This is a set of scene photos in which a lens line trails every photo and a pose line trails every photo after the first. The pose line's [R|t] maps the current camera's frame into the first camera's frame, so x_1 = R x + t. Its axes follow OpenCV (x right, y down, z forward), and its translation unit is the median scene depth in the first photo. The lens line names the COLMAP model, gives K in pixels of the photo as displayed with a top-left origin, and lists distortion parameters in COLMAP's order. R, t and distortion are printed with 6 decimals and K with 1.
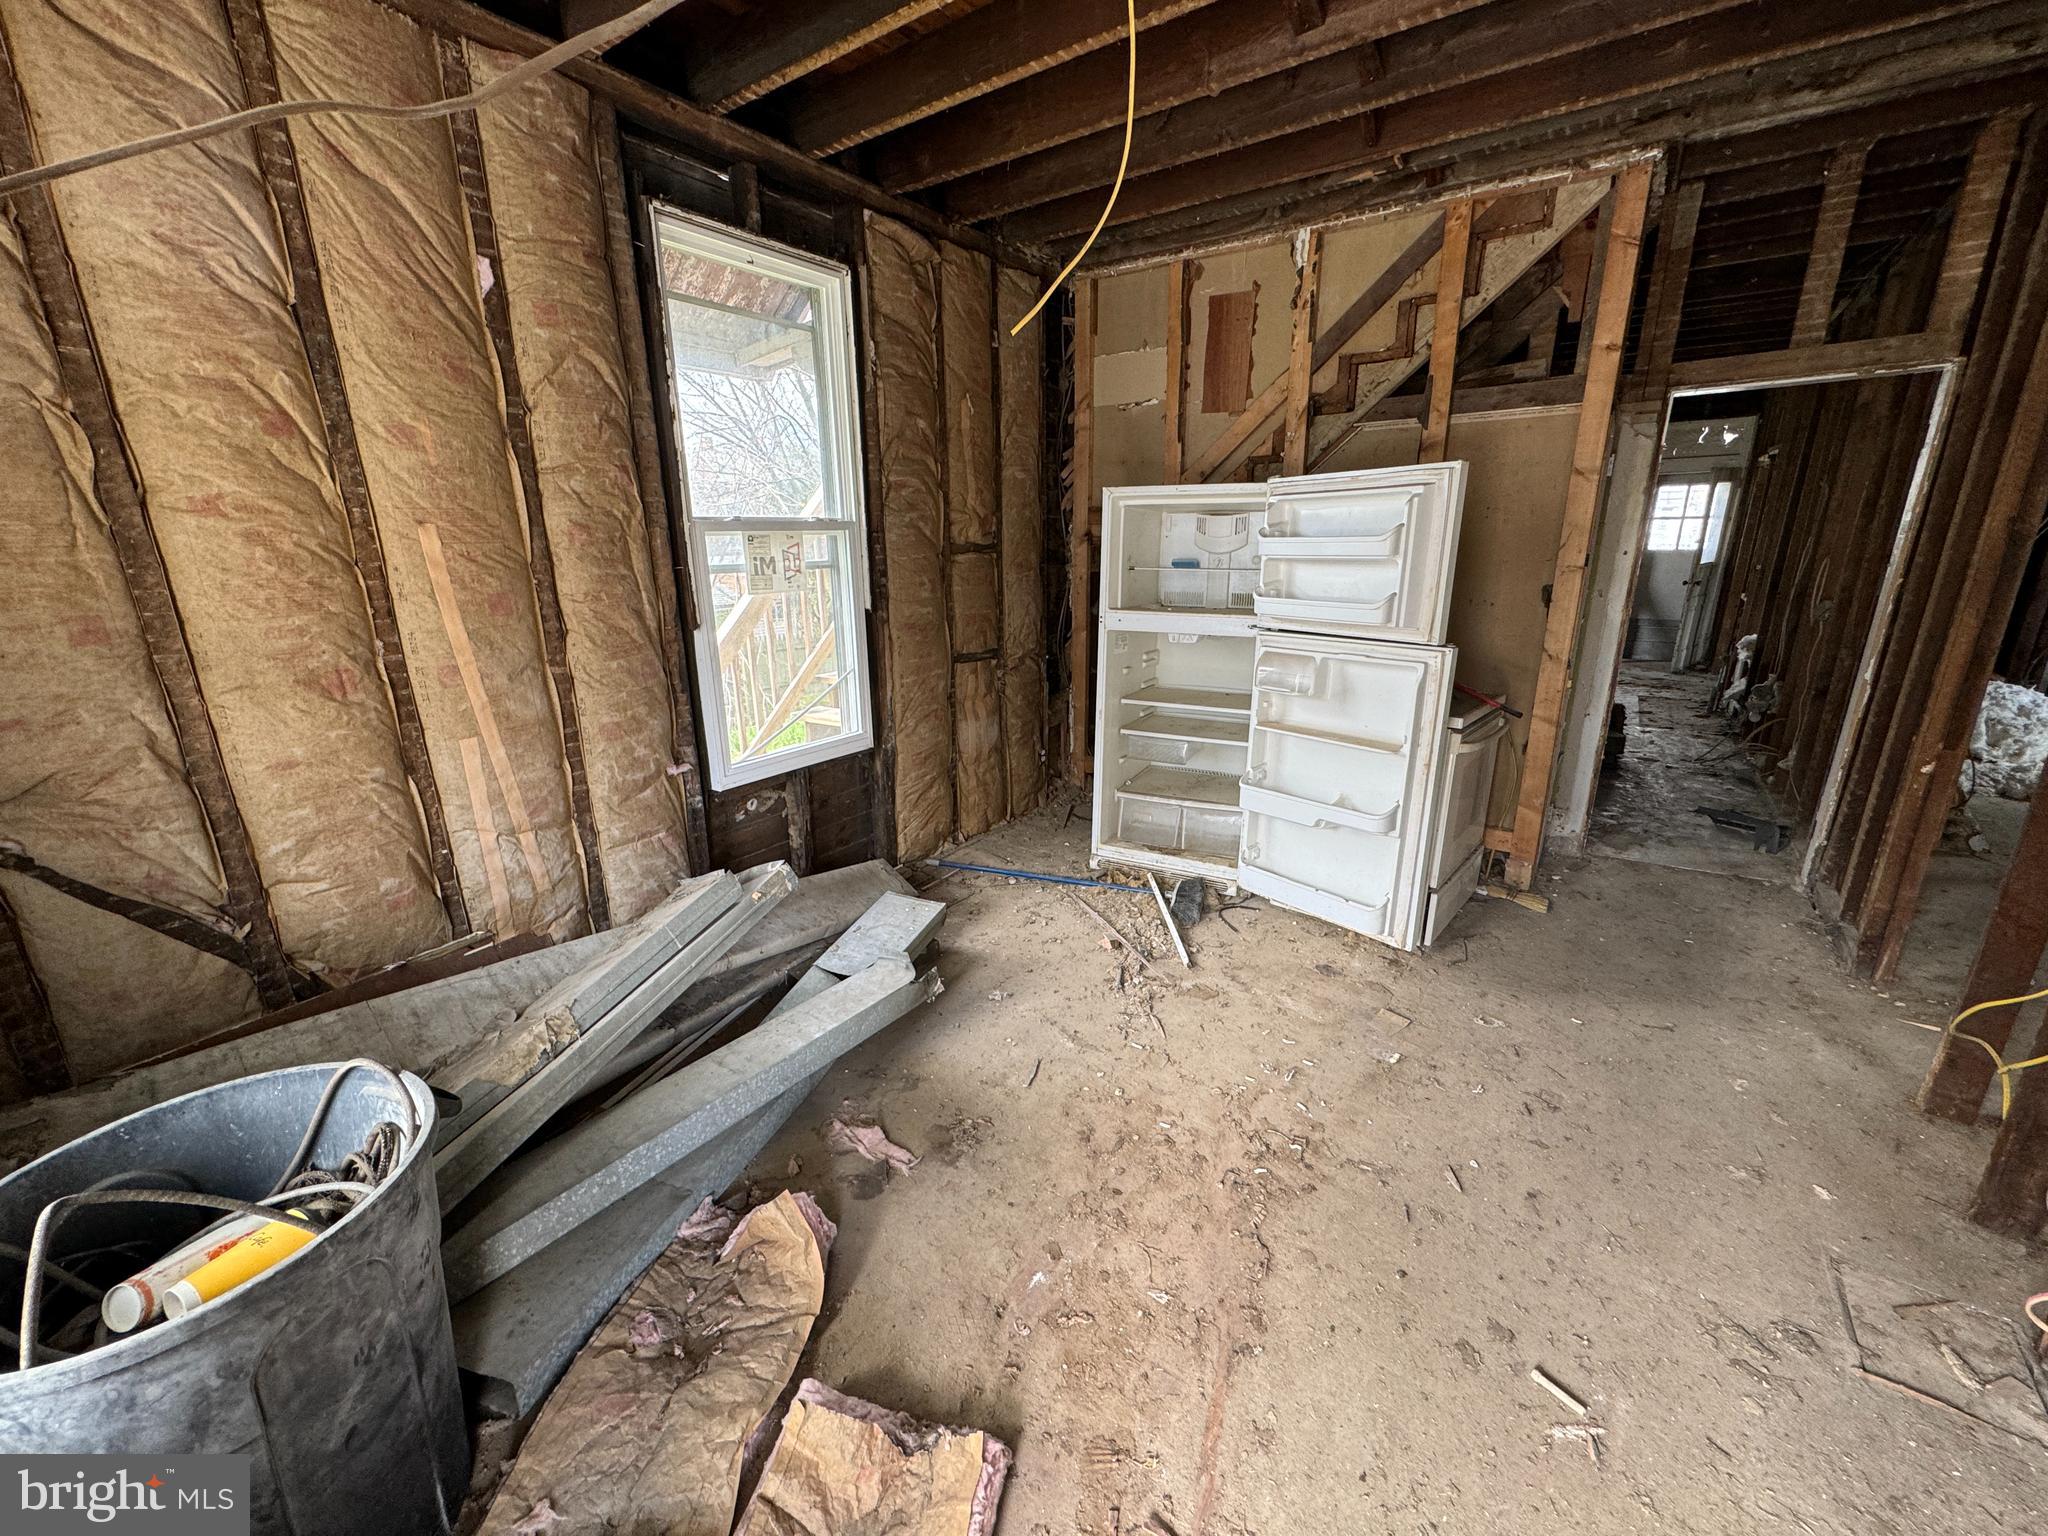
lens RADIAL K [[814.1, 0, 1021.9], [0, 814.1, 770.1], [0, 0, 1]] dist [-0.002449, 0.000387]
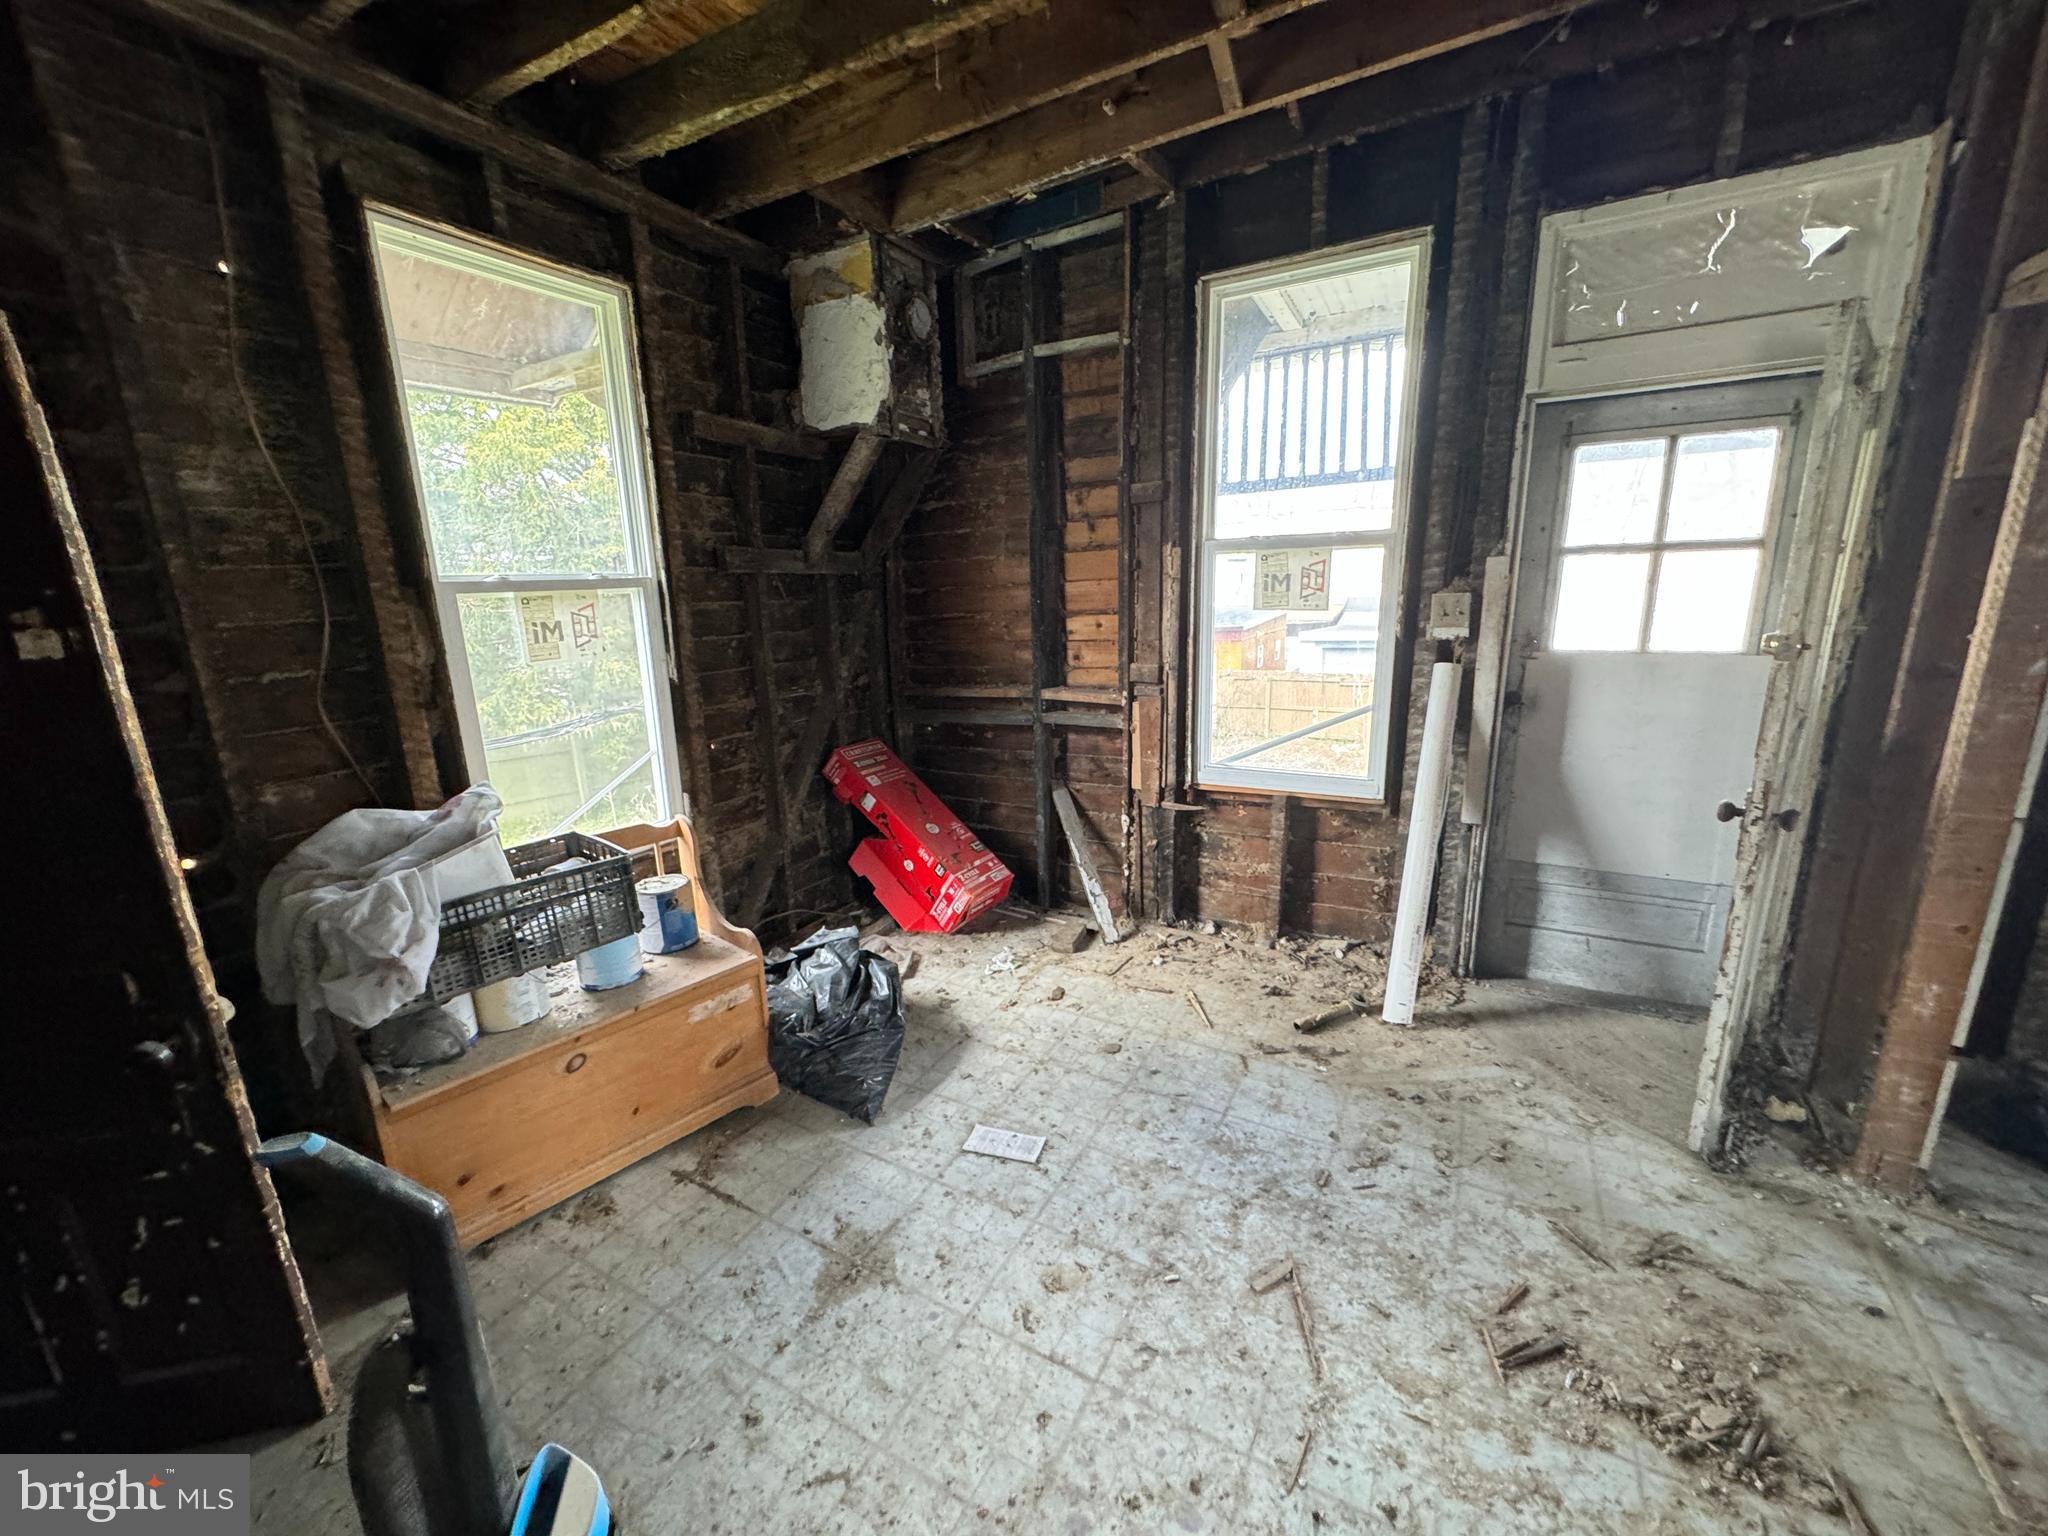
lens RADIAL K [[814.1, 0, 1021.9], [0, 814.1, 770.1], [0, 0, 1]] dist [-0.002449, 0.000387]
pose [[0.993383, -0.040348, 0.107530, 0.556593], [0.046879, 0.997162, -0.058916, -0.226398], [-0.104848, 0.063568, 0.992455, 0.746425]]
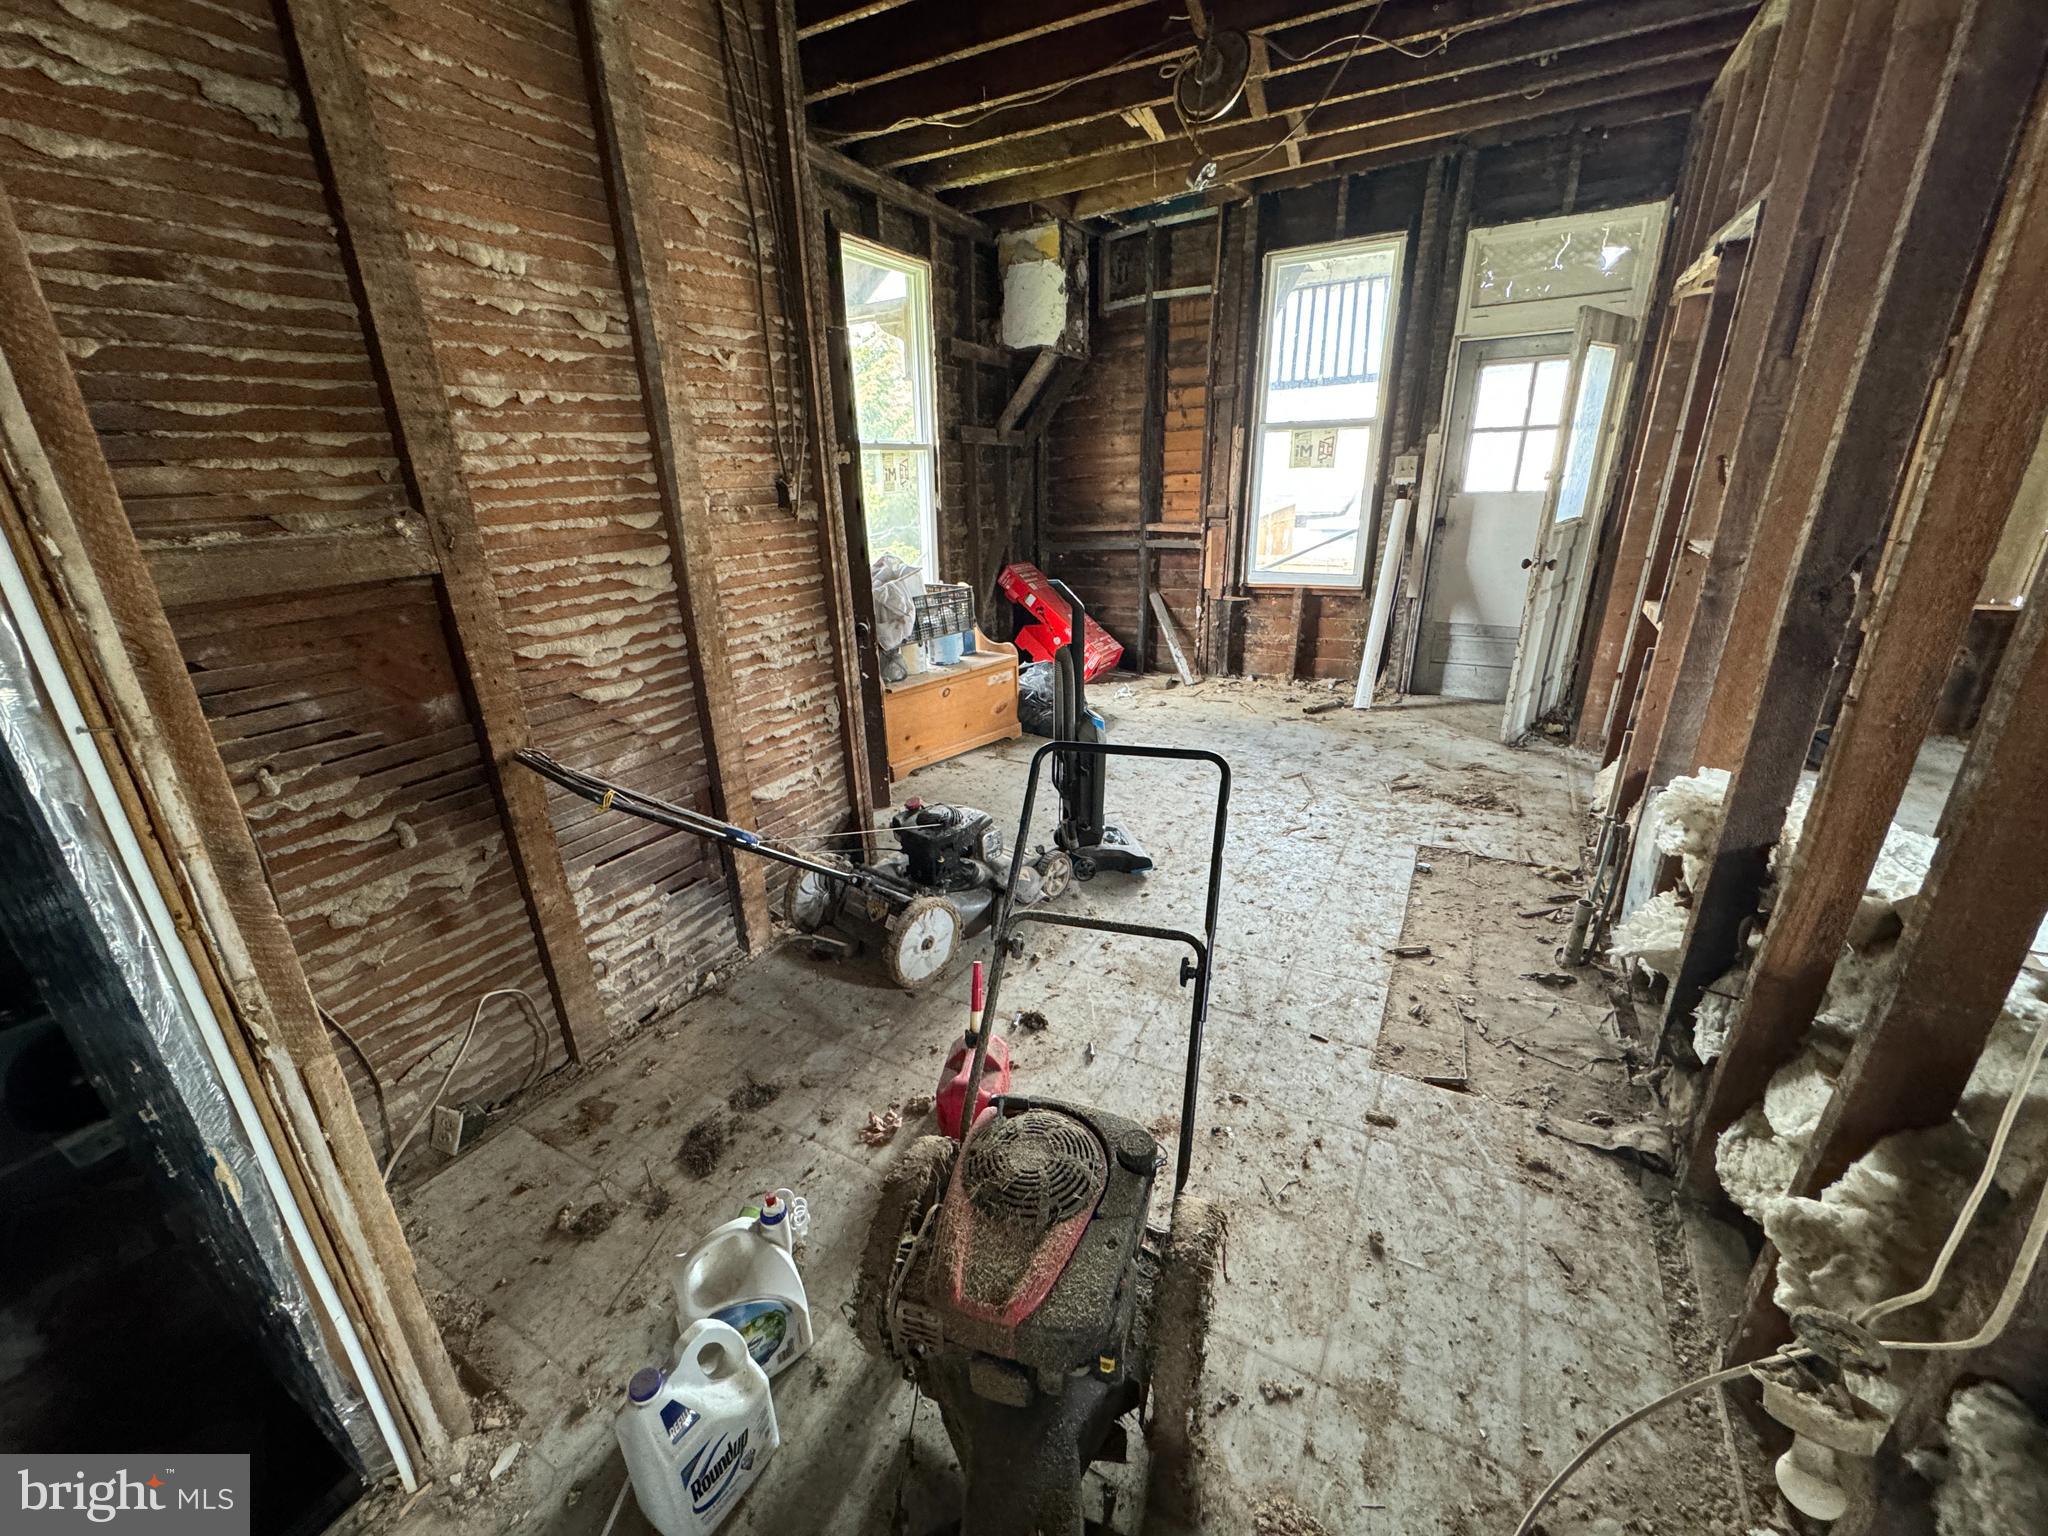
lens RADIAL K [[806.9, 0, 1022.5], [0, 806.9, 767.6], [0, 0, 1]] dist [-0.002397, 0.000121]
pose [[0.993587, -0.047296, 0.102707, 0.440801], [0.041008, 0.997203, 0.062492, -0.143552], [-0.105376, -0.057880, 0.992747, 0.521914]]
